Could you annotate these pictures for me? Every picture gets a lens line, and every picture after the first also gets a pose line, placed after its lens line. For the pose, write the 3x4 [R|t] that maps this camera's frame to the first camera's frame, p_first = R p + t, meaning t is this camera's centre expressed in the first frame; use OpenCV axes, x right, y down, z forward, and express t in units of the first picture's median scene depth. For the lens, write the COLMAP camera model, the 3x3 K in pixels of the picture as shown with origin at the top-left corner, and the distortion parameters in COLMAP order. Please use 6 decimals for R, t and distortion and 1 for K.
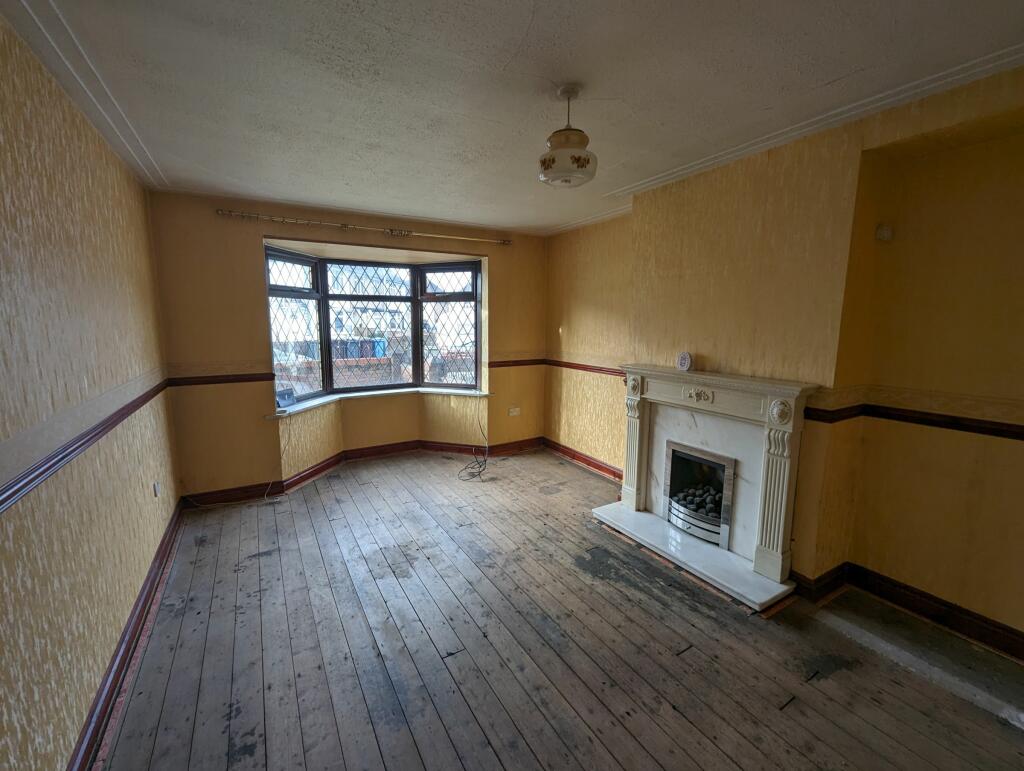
lens RADIAL K [[424.8, 0, 509.6], [0, 424.8, 386.7], [0, 0, 1]] dist [0.001525, 0.000243]
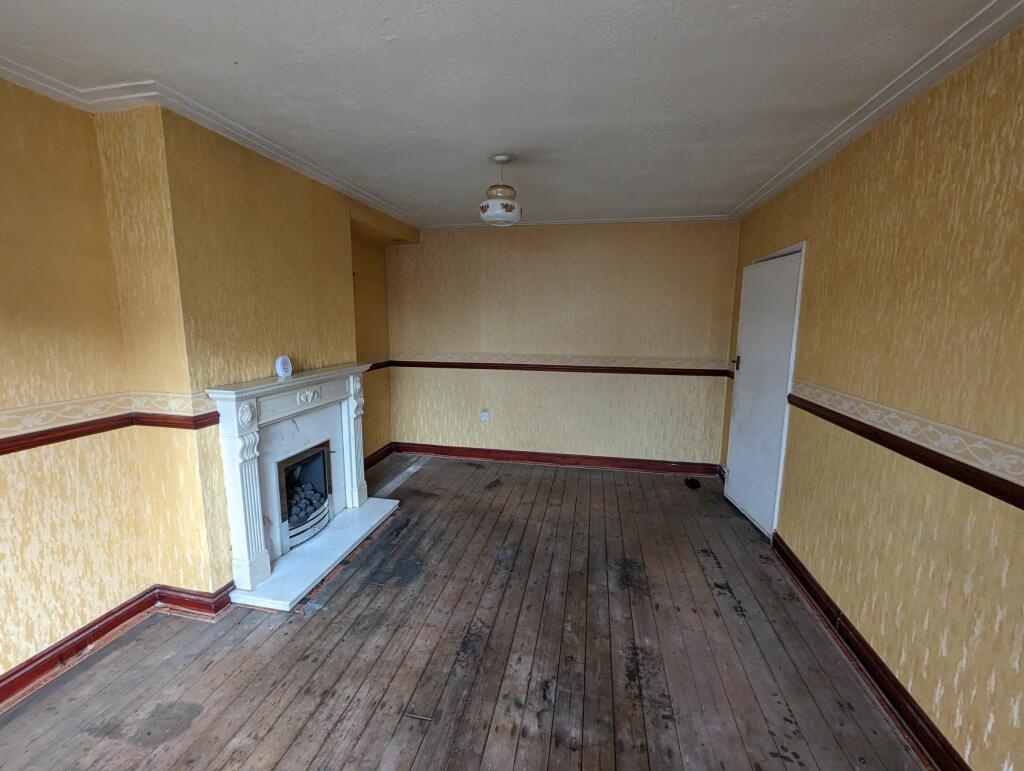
lens RADIAL K [[424.8, 0, 509.6], [0, 424.8, 386.7], [0, 0, 1]] dist [0.001525, 0.000243]
pose [[-0.739246, -0.110586, 0.664293, -0.621912], [0.099572, 0.957634, 0.270227, -0.243993], [-0.666033, 0.265909, -0.696916, 1.504341]]
